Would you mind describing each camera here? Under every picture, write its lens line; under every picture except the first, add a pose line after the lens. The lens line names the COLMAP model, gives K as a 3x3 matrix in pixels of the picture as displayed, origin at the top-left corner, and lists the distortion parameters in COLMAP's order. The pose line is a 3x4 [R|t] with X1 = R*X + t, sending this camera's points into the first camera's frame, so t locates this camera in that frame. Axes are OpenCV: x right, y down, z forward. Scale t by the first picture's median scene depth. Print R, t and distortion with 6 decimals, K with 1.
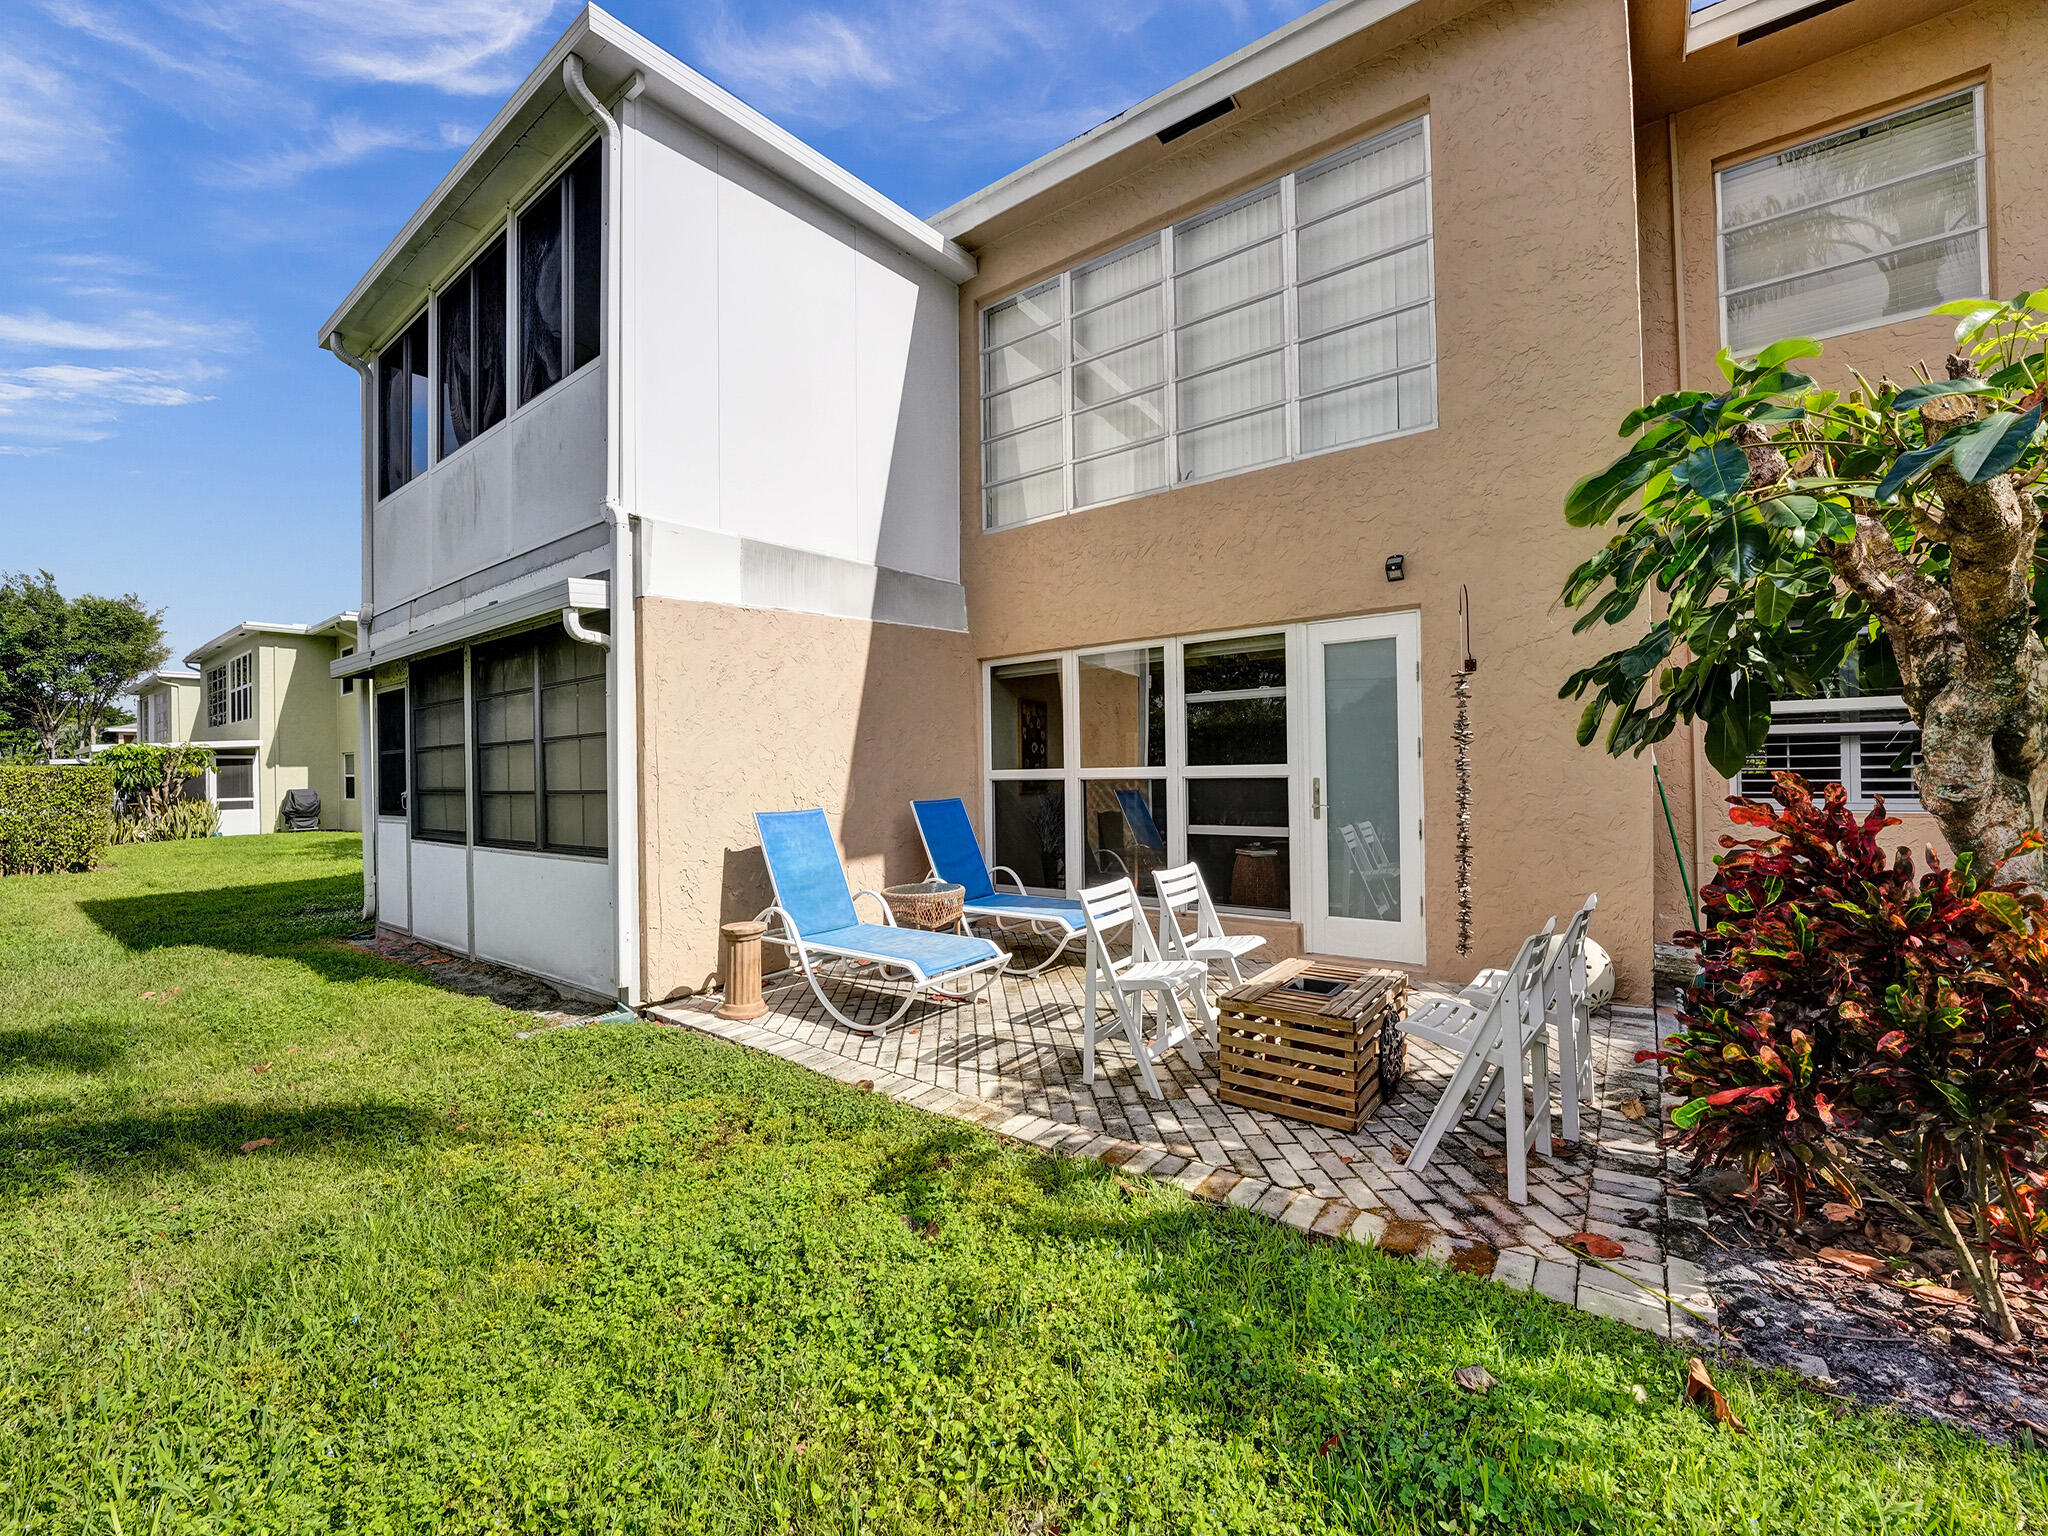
lens RADIAL K [[837.2, 0, 1030.4], [0, 837.2, 764.3], [0, 0, 1]] dist [-0.016173, 0.000454]
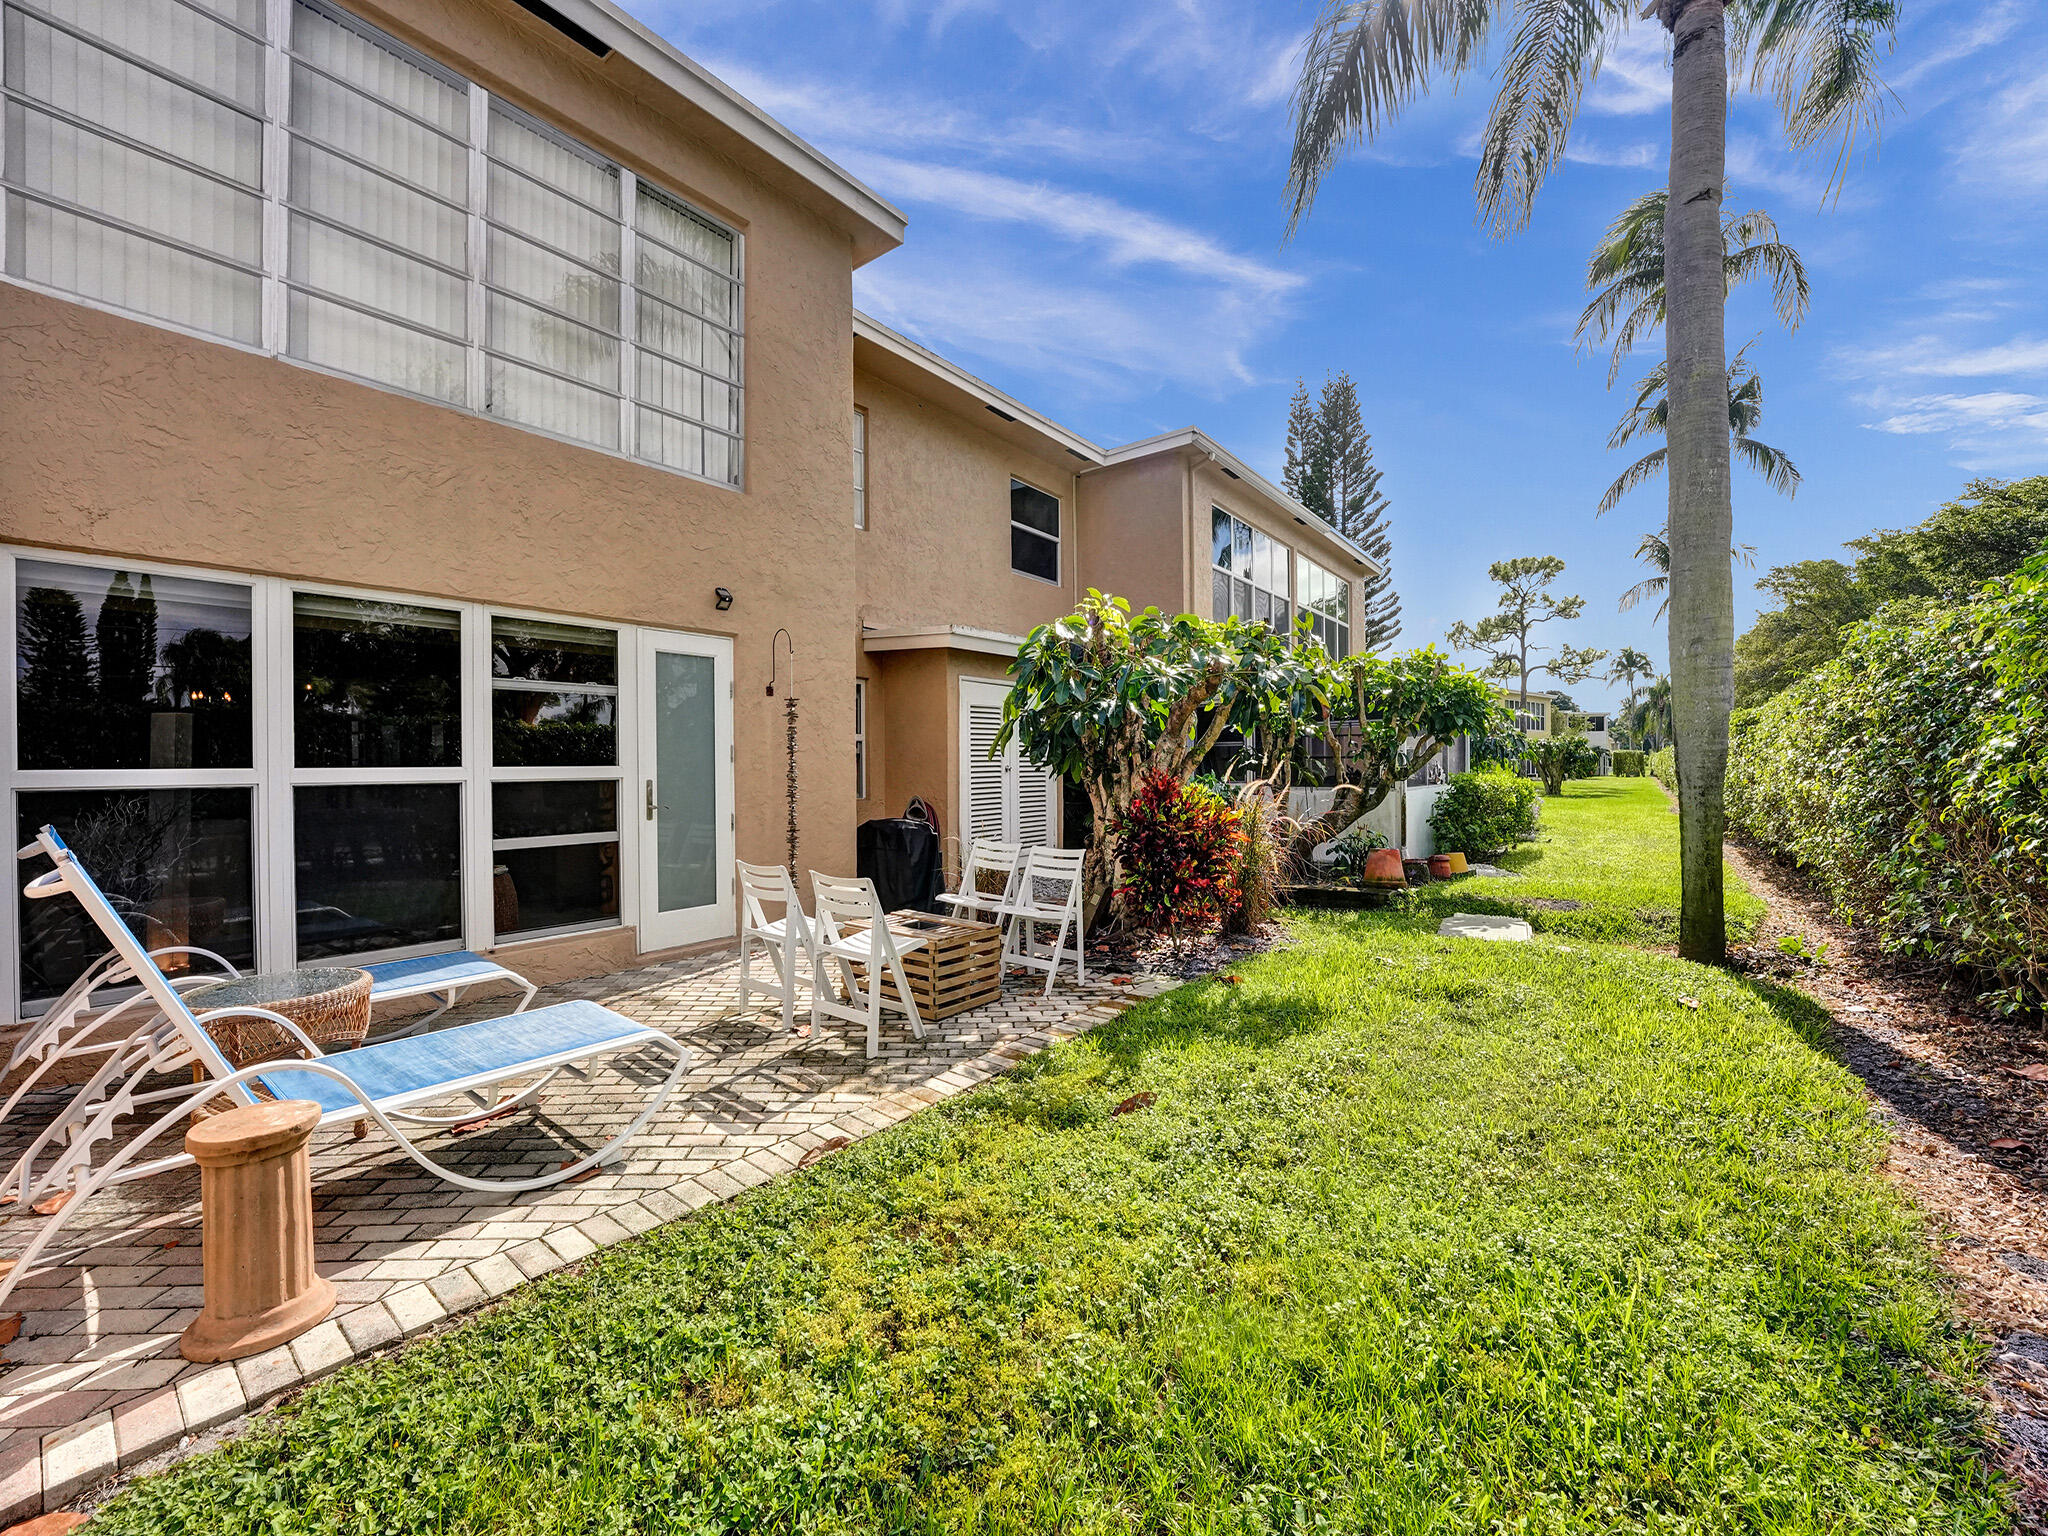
lens RADIAL K [[837.2, 0, 1030.1], [0, 837.2, 766.1], [0, 0, 1]] dist [-0.016173, 0.000454]
pose [[-0.000382, 0.013913, 0.999903, -0.879959], [-0.002687, 0.999900, -0.013914, 0.016056], [-0.999996, -0.002692, -0.000345, 0.687497]]
